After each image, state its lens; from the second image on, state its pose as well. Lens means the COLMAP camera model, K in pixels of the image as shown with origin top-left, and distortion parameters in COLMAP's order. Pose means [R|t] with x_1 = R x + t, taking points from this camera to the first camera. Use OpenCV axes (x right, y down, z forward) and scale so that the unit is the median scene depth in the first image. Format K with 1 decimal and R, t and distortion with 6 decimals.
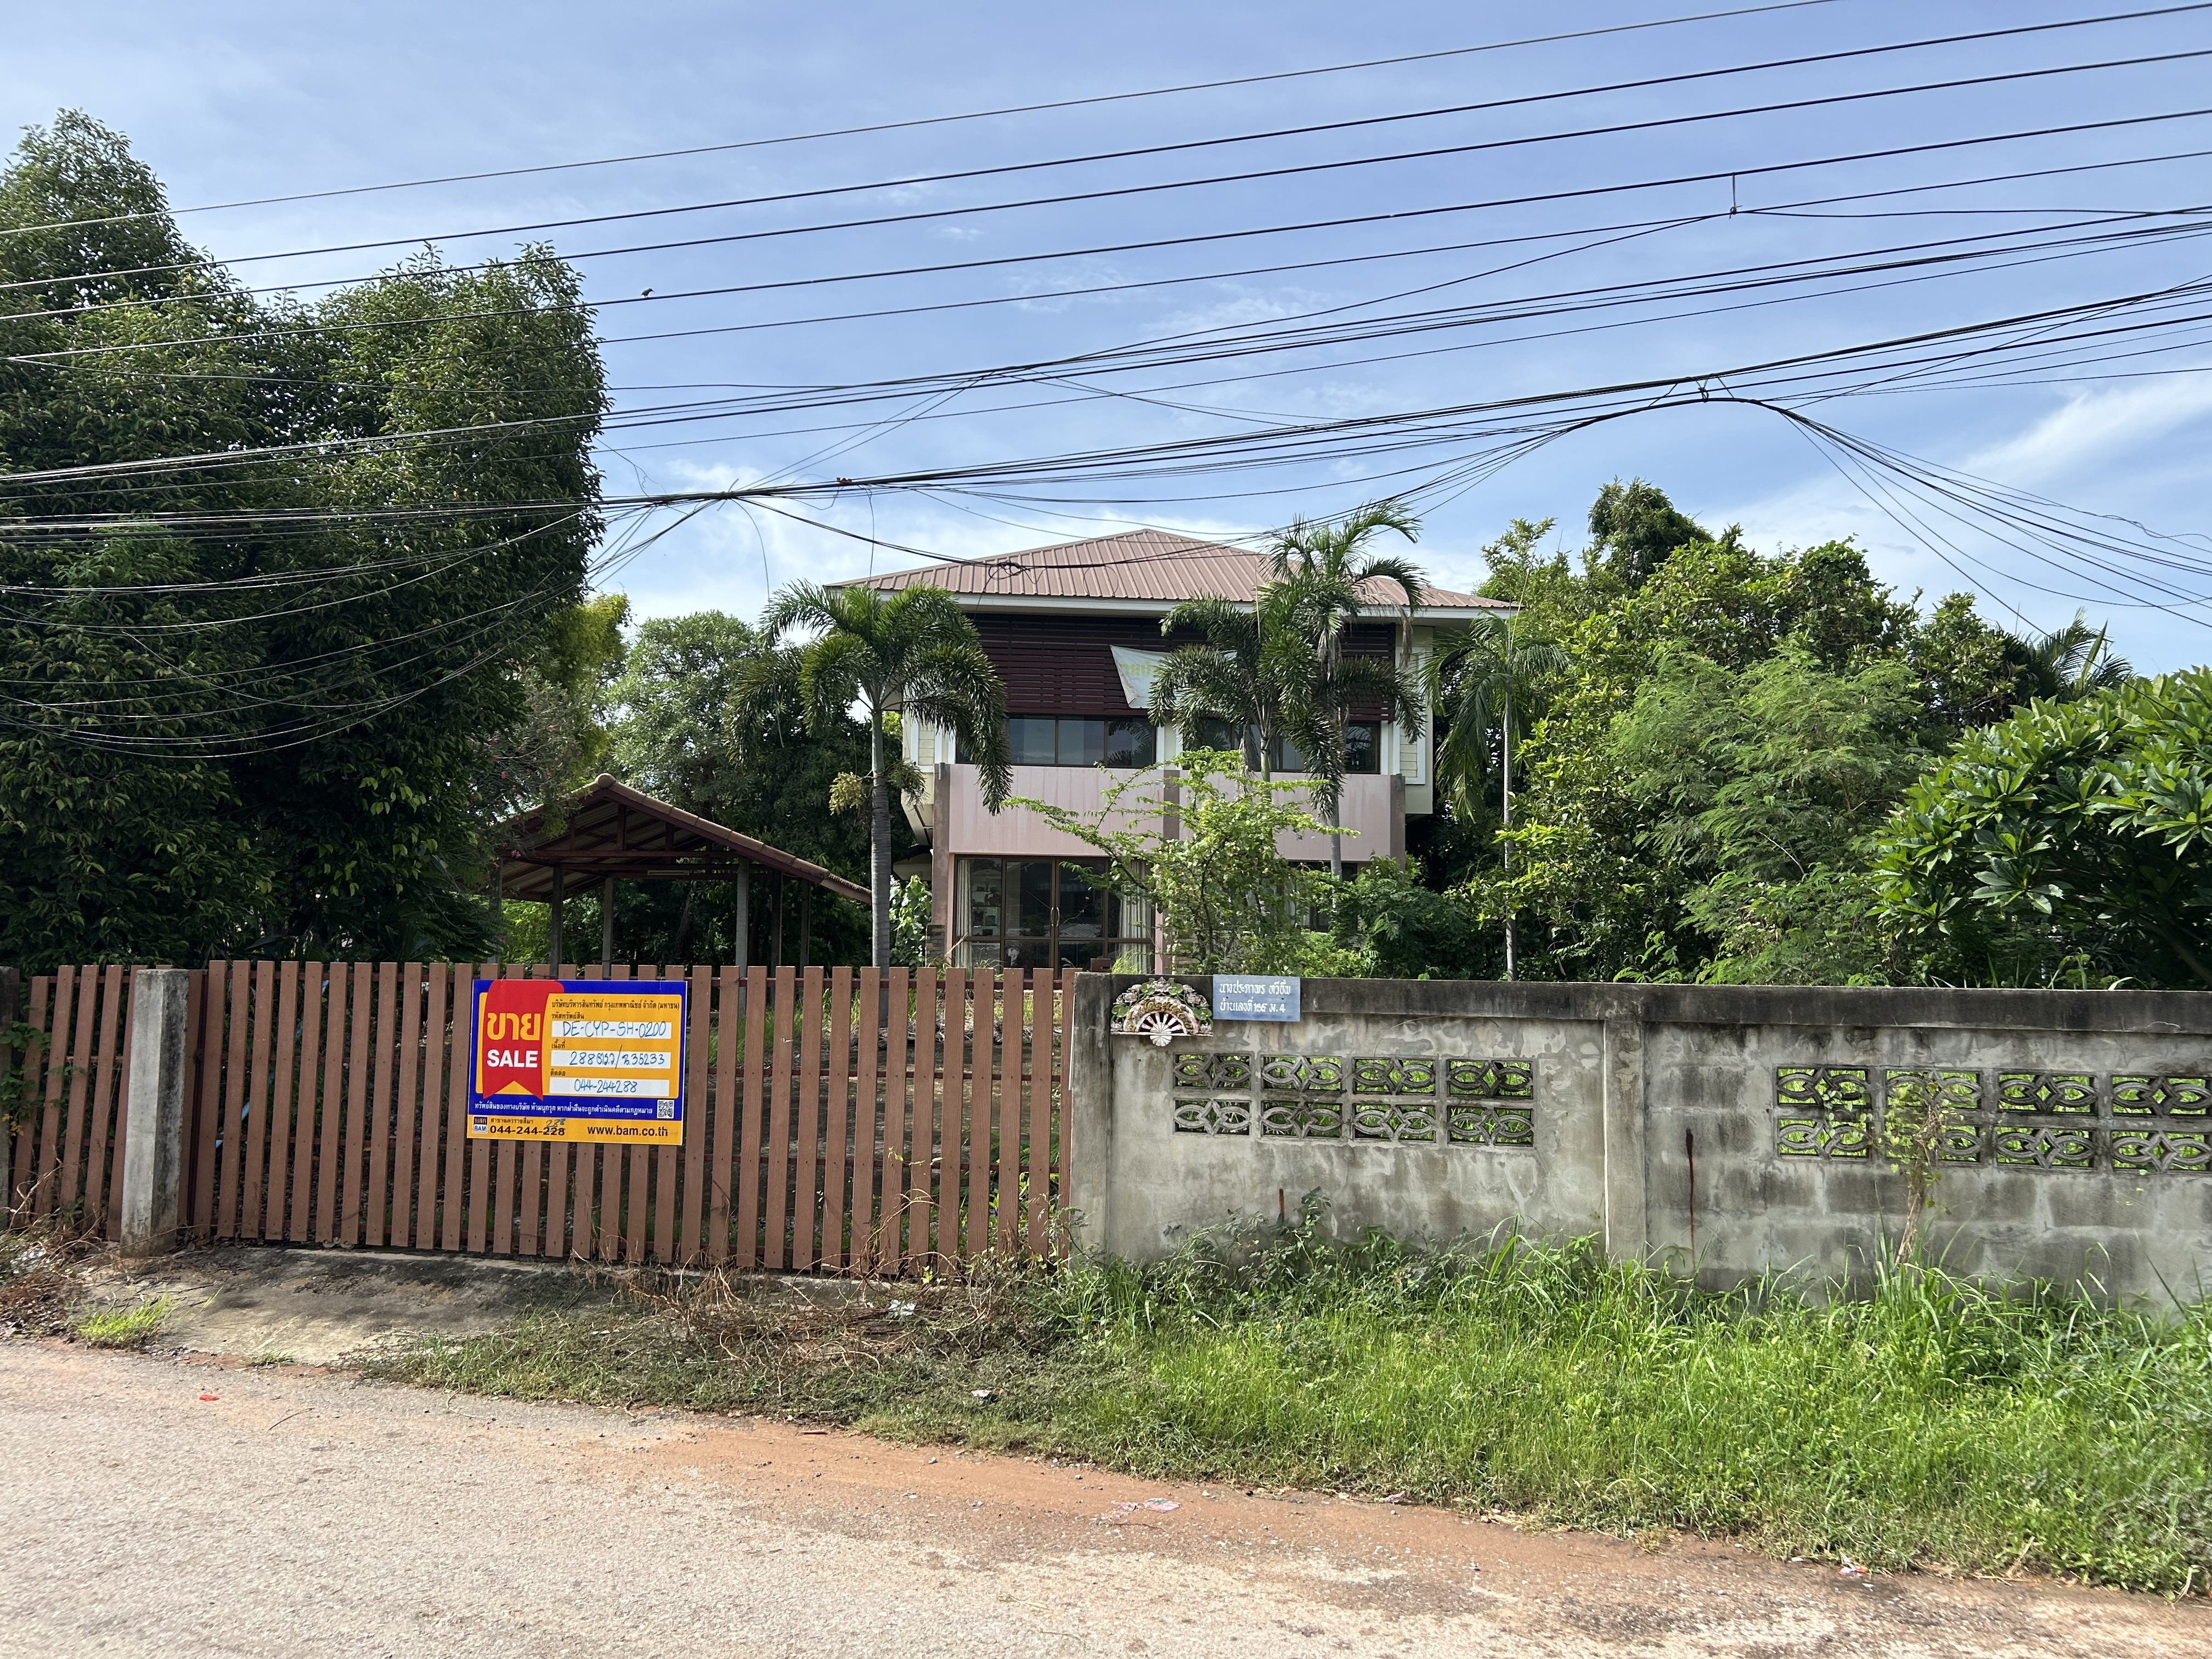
lens RADIAL K [[1676.6, 0, 1103.2], [0, 1676.6, 837.3], [0, 0, 1]] dist [0.049639, -0.043834]
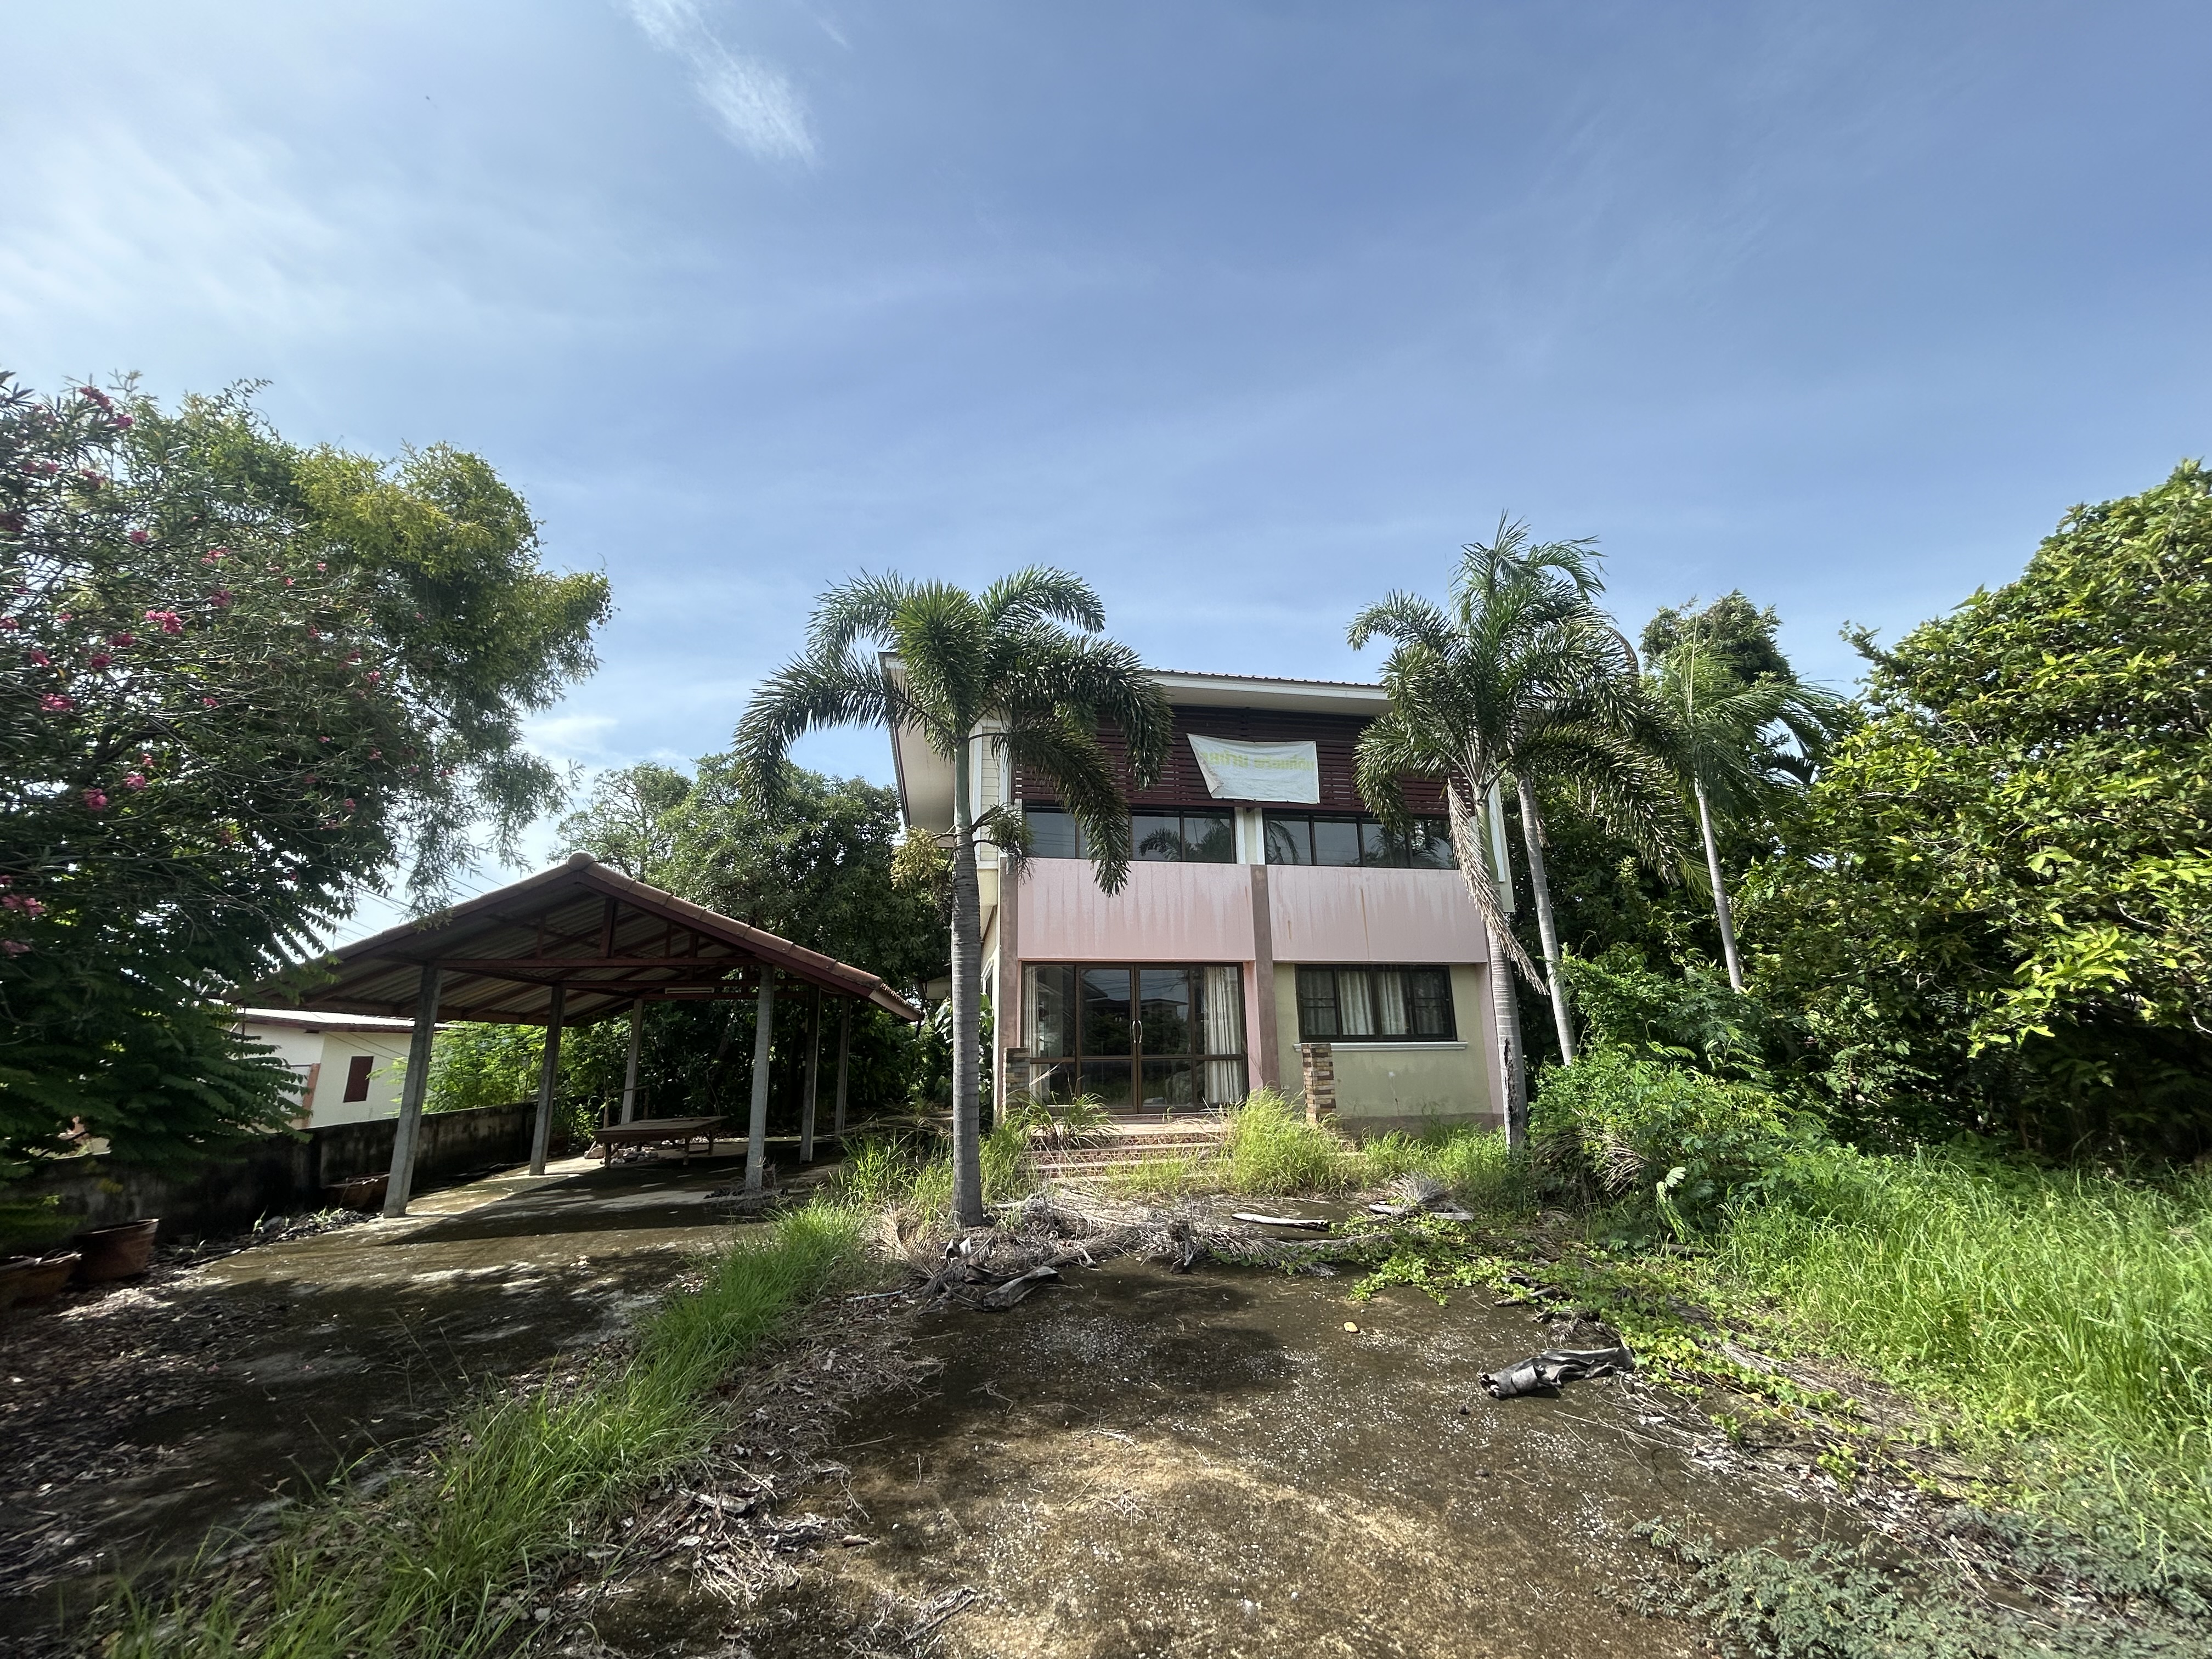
lens RADIAL K [[894.4, 0, 1111.0], [0, 894.4, 826.0], [0, 0, 1]] dist [0.001739, 0.000538]
pose [[0.993492, -0.002979, 0.113864, -0.096186], [0.021549, 0.986521, -0.162209, 0.017762], [-0.111846, 0.163607, 0.980165, 0.526291]]
